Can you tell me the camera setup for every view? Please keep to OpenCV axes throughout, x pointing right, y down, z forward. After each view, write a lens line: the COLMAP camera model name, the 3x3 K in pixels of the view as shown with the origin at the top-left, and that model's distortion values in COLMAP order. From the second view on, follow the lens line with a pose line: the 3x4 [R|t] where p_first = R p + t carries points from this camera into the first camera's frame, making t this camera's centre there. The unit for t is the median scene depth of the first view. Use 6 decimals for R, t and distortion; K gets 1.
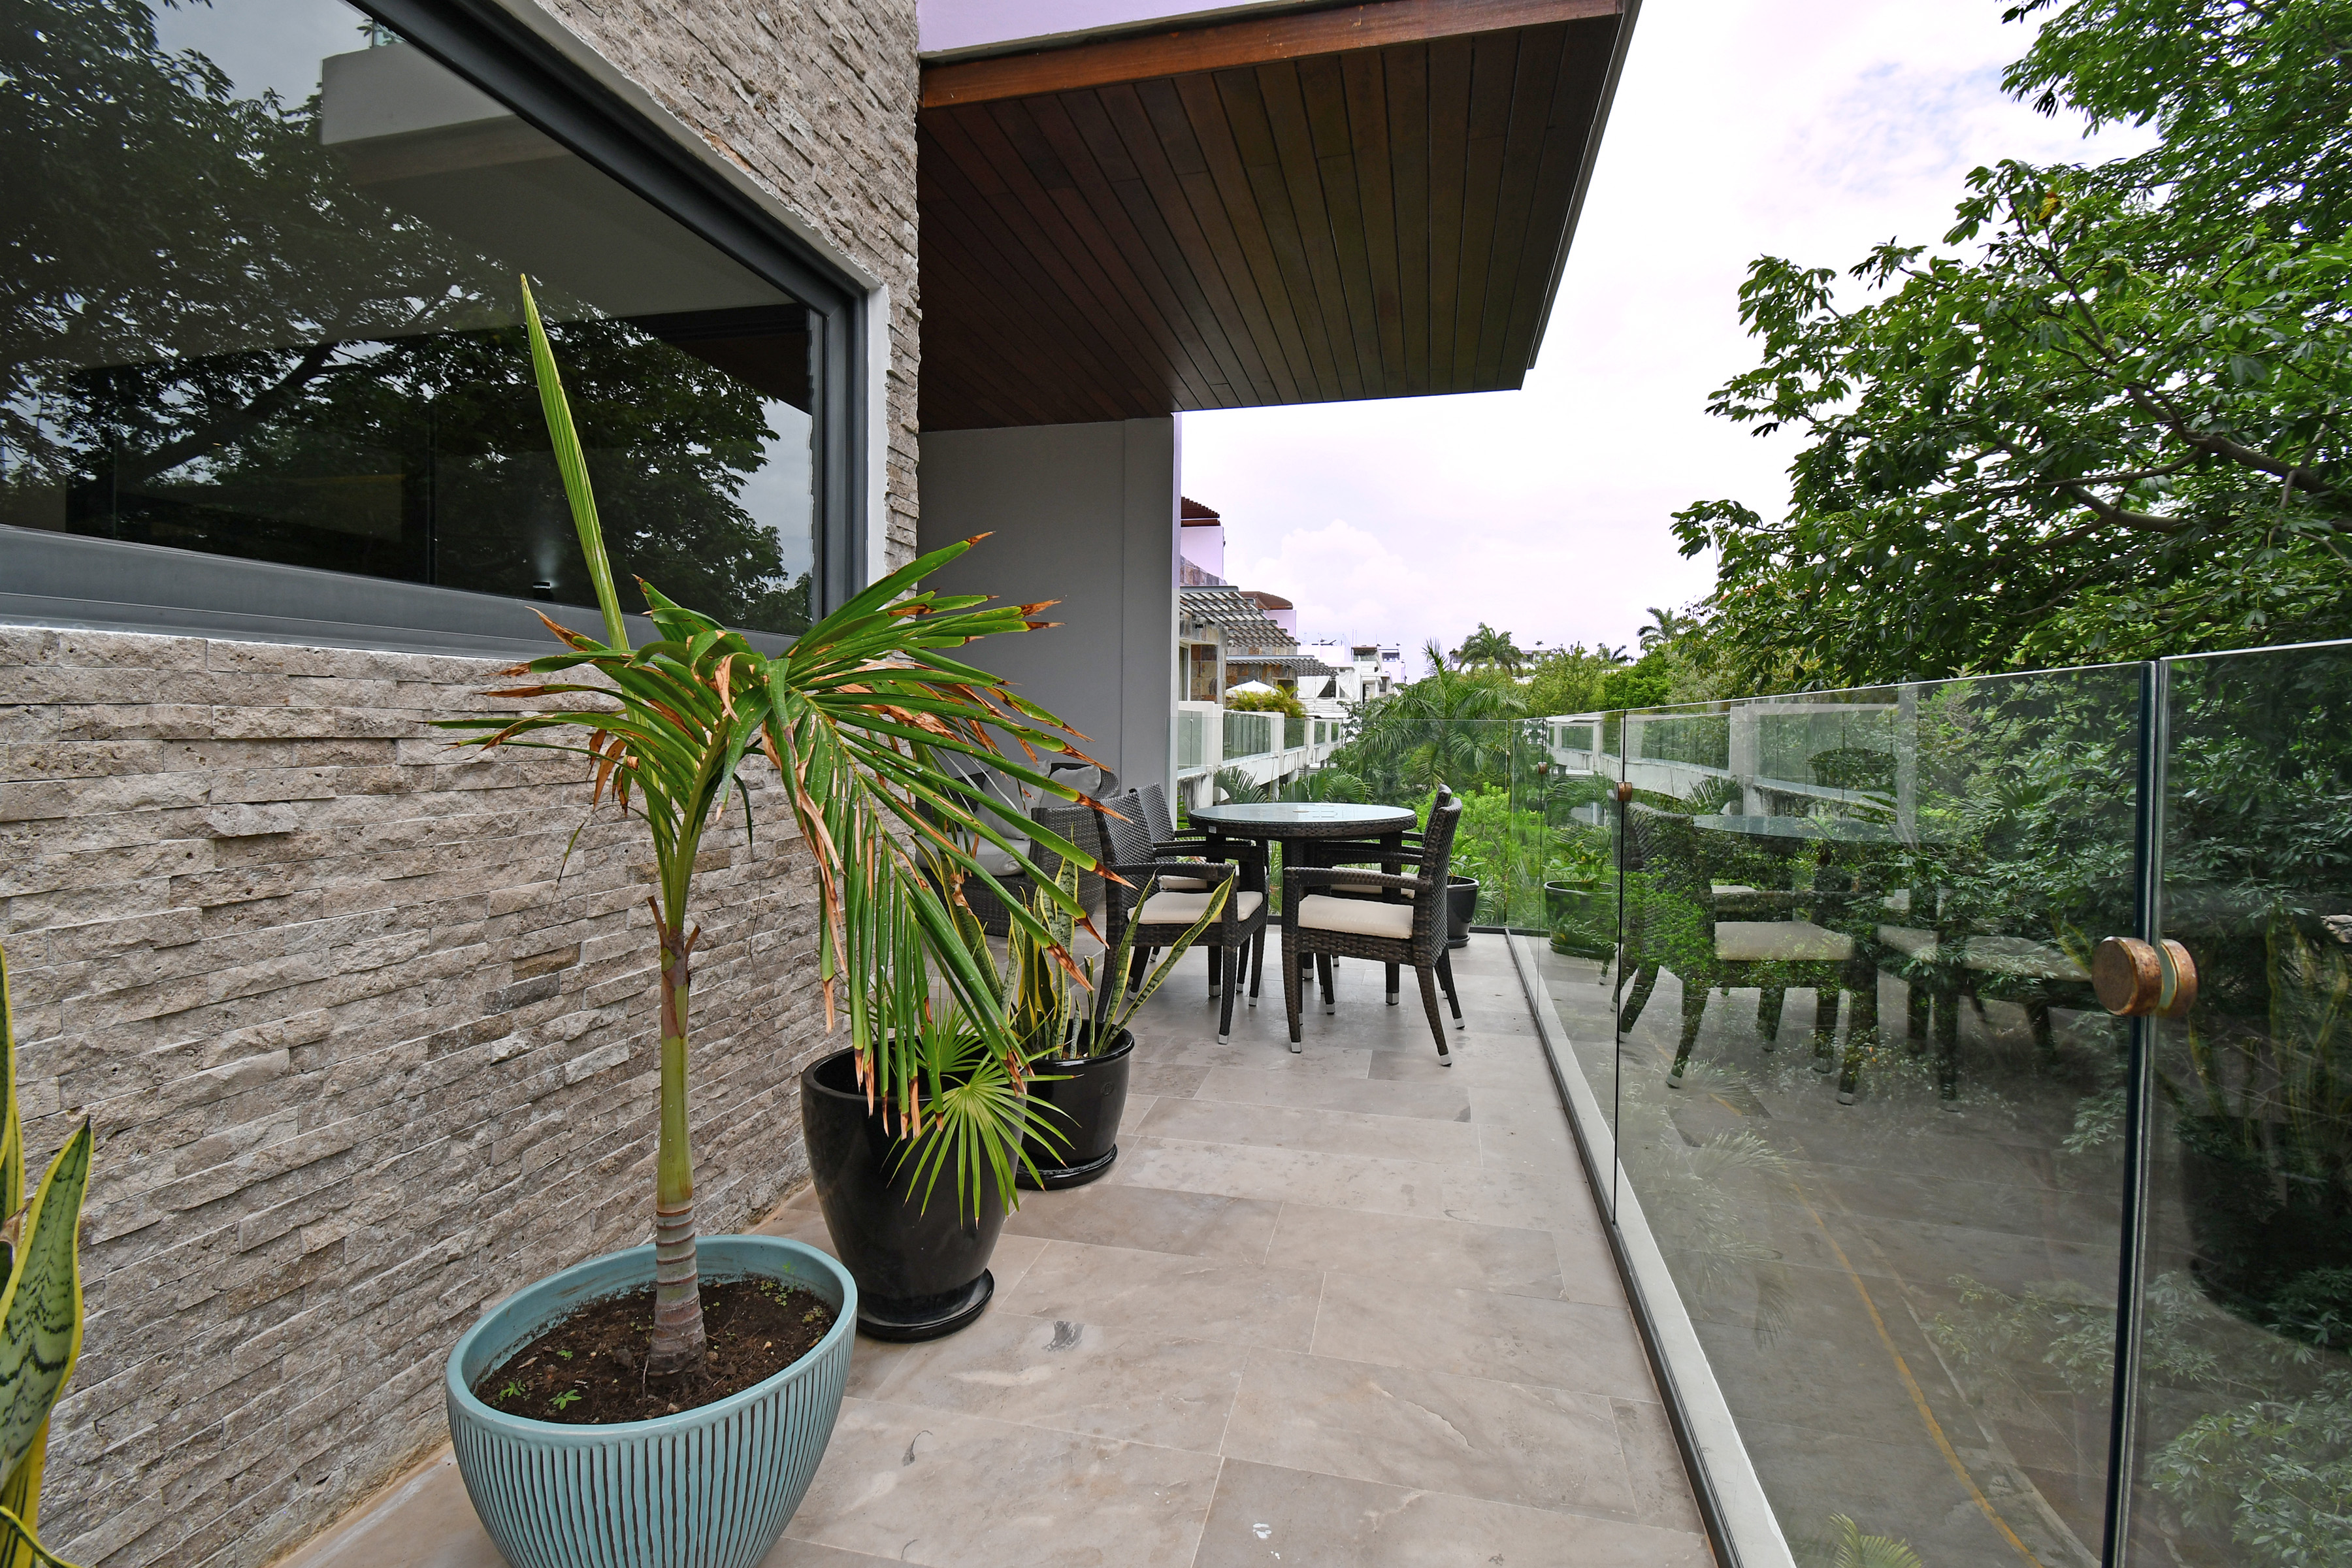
lens RADIAL K [[1055.4, 0, 1144.1], [0, 1055.4, 748.6], [0, 0, 1]] dist [-0.015561, -0.000125]
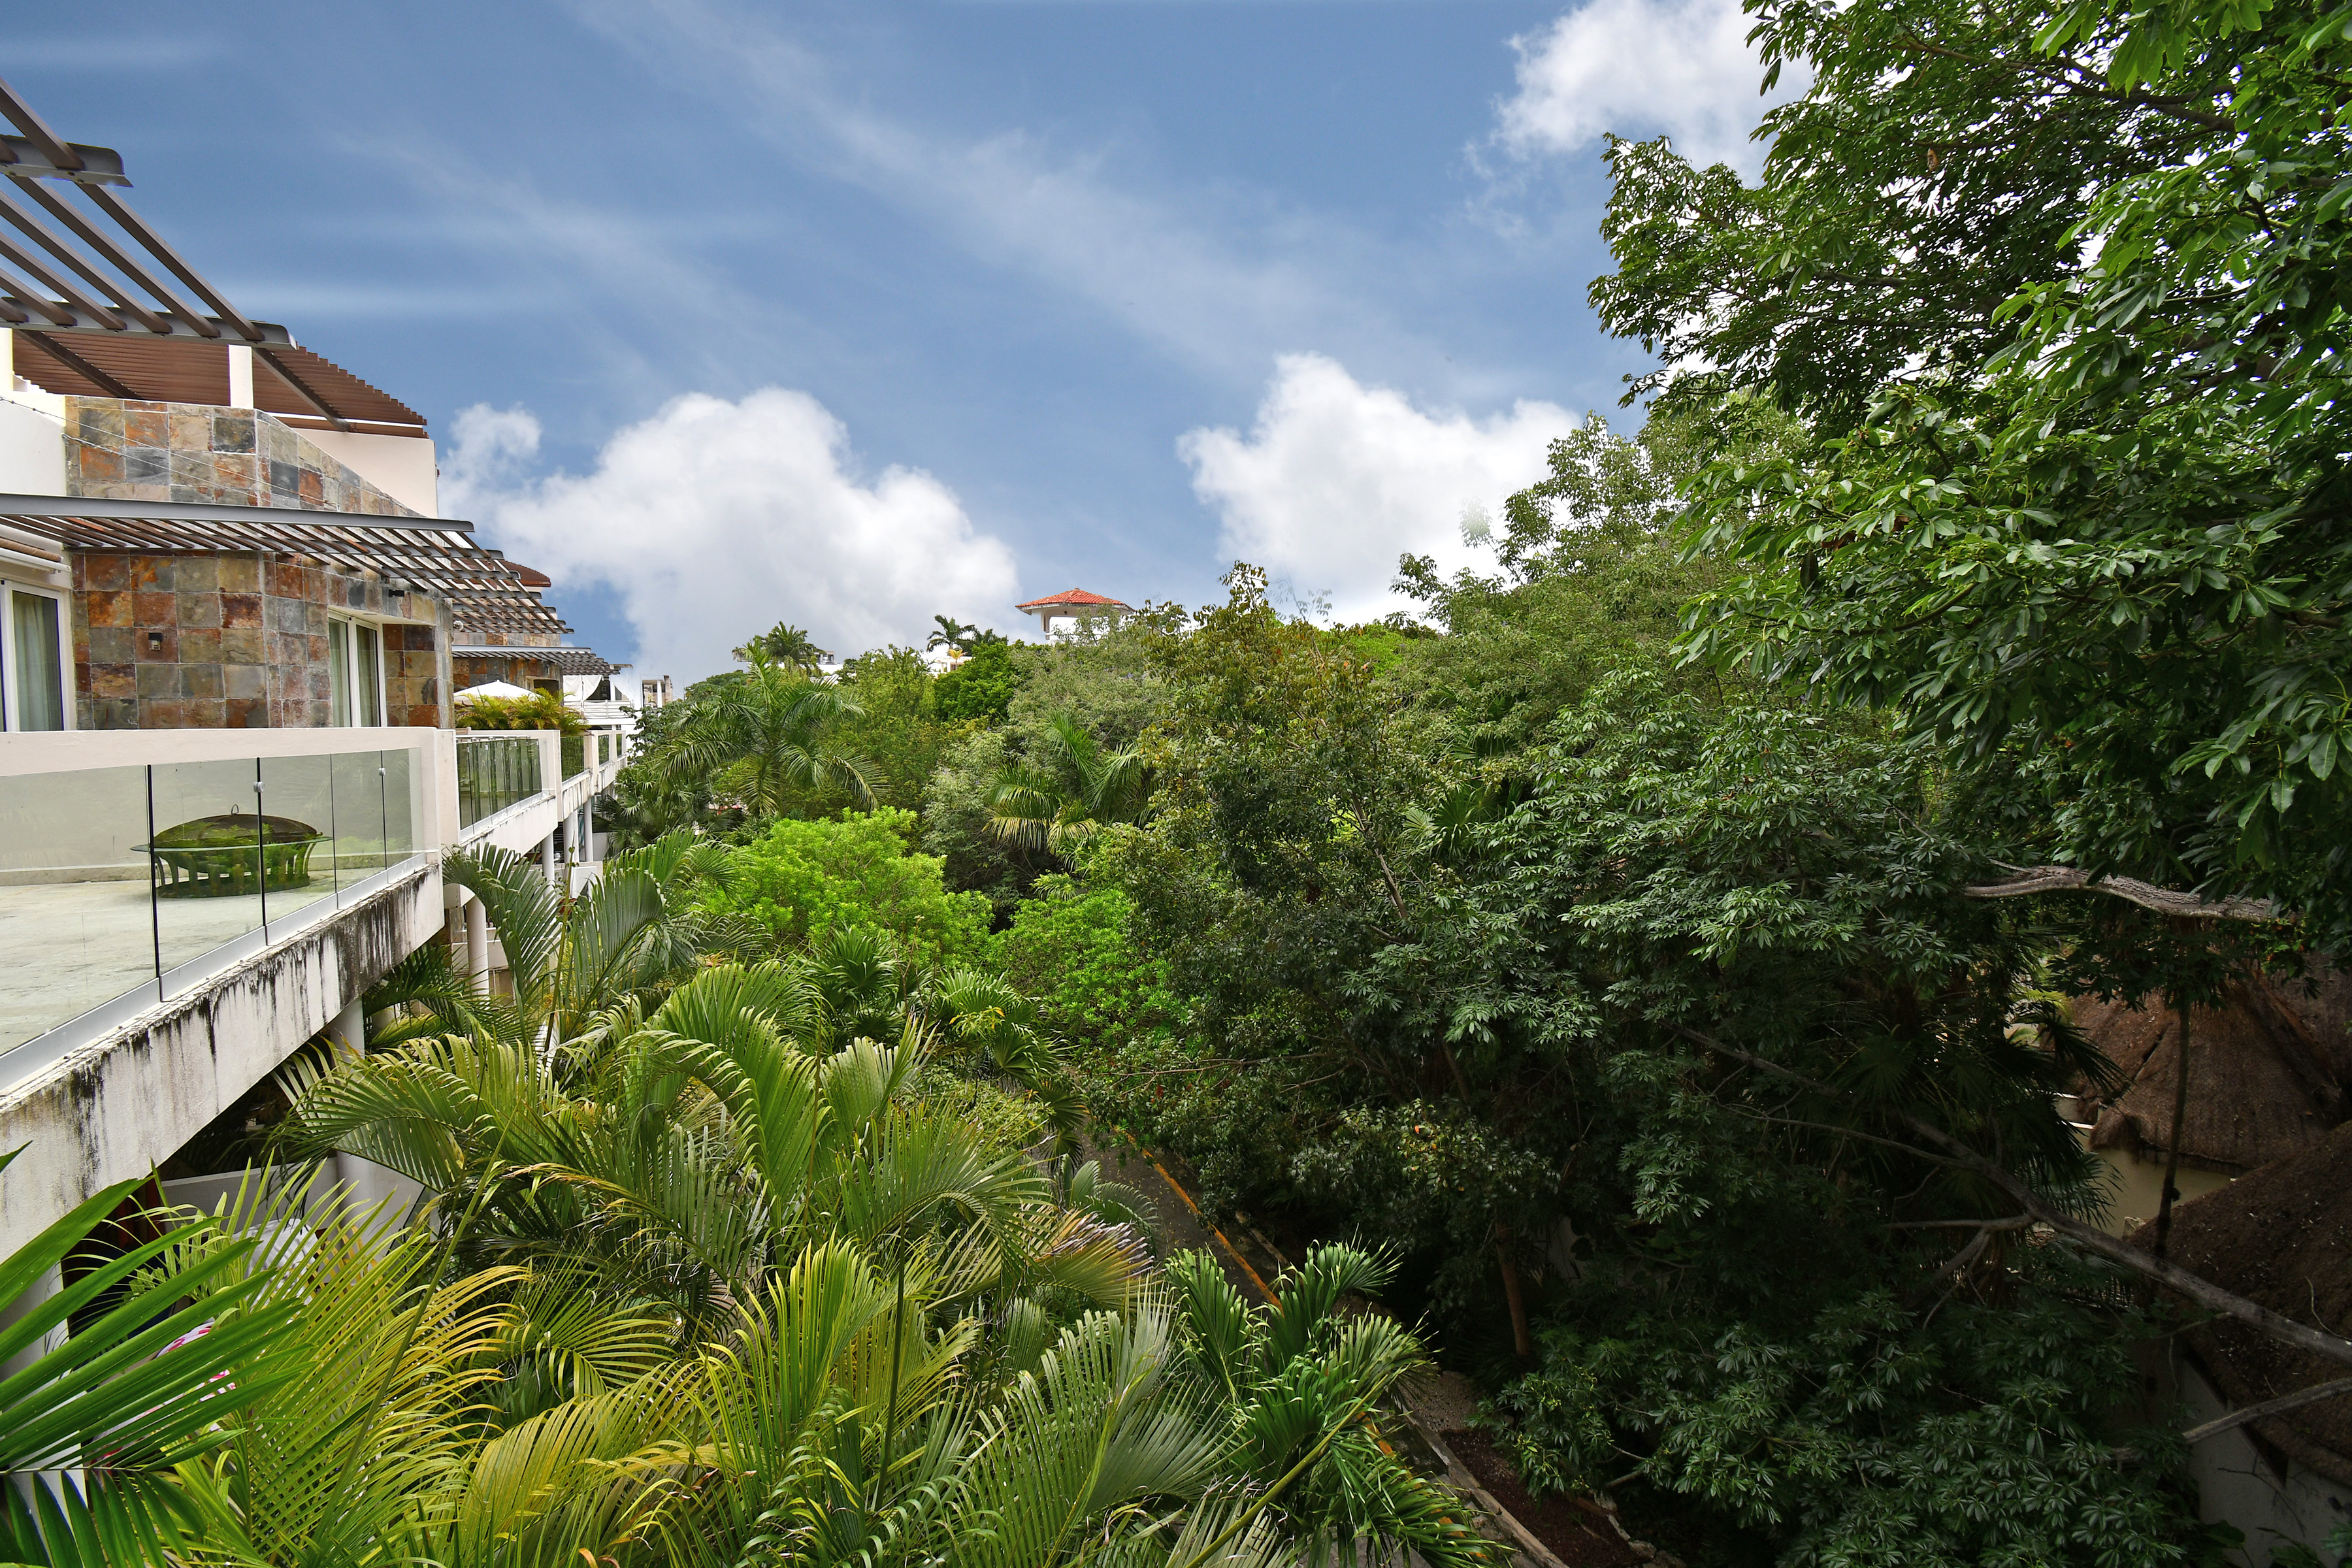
lens RADIAL K [[1029.0, 0, 1173.7], [0, 1029.0, 778.8], [0, 0, 1]] dist [0.010073, -0.019548]
pose [[0.771469, -0.053181, 0.634041, 0.017203], [0.033357, 0.998511, 0.043165, -0.020636], [-0.635392, -0.012151, 0.772094, 0.267232]]
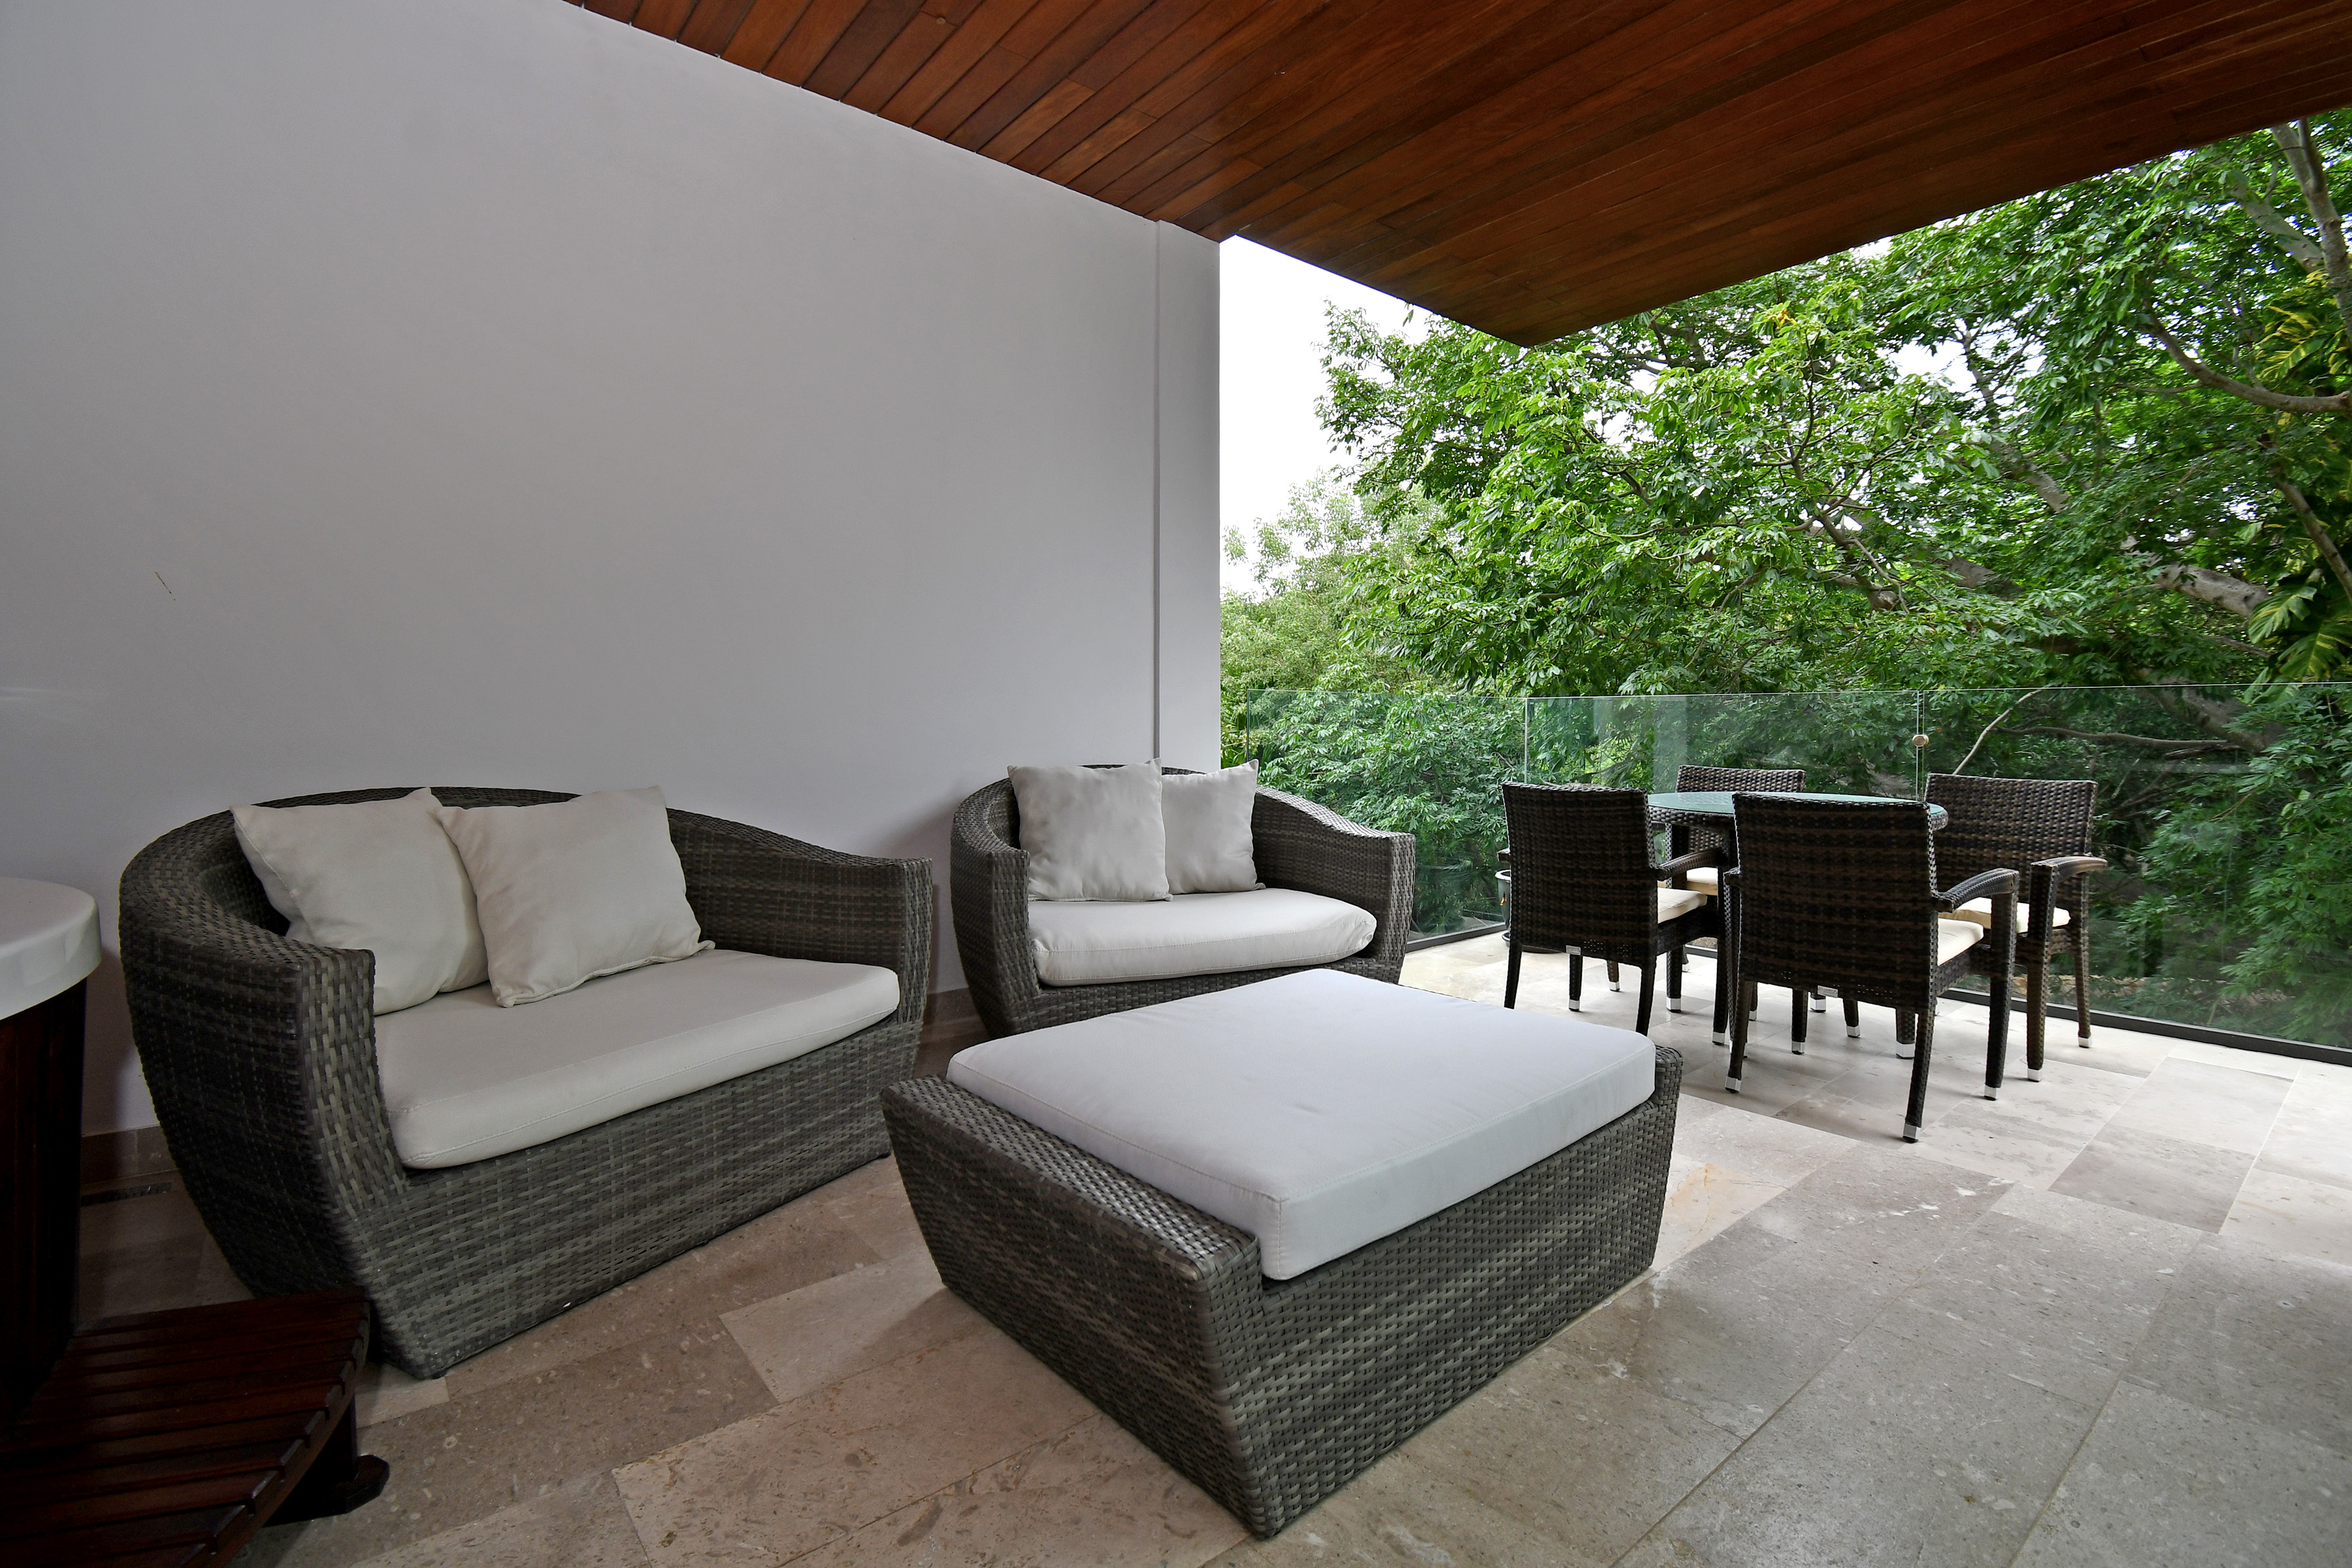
lens RADIAL K [[1084.6, 0, 1227.8], [0, 1084.6, 742.5], [0, 0, 1]] dist [0.003190, -0.016427]
pose [[0.557976, -0.022409, 0.829555, -0.149550], [0.021734, 0.999687, 0.012387, -0.001435], [-0.829573, 0.011117, 0.558288, 0.167944]]
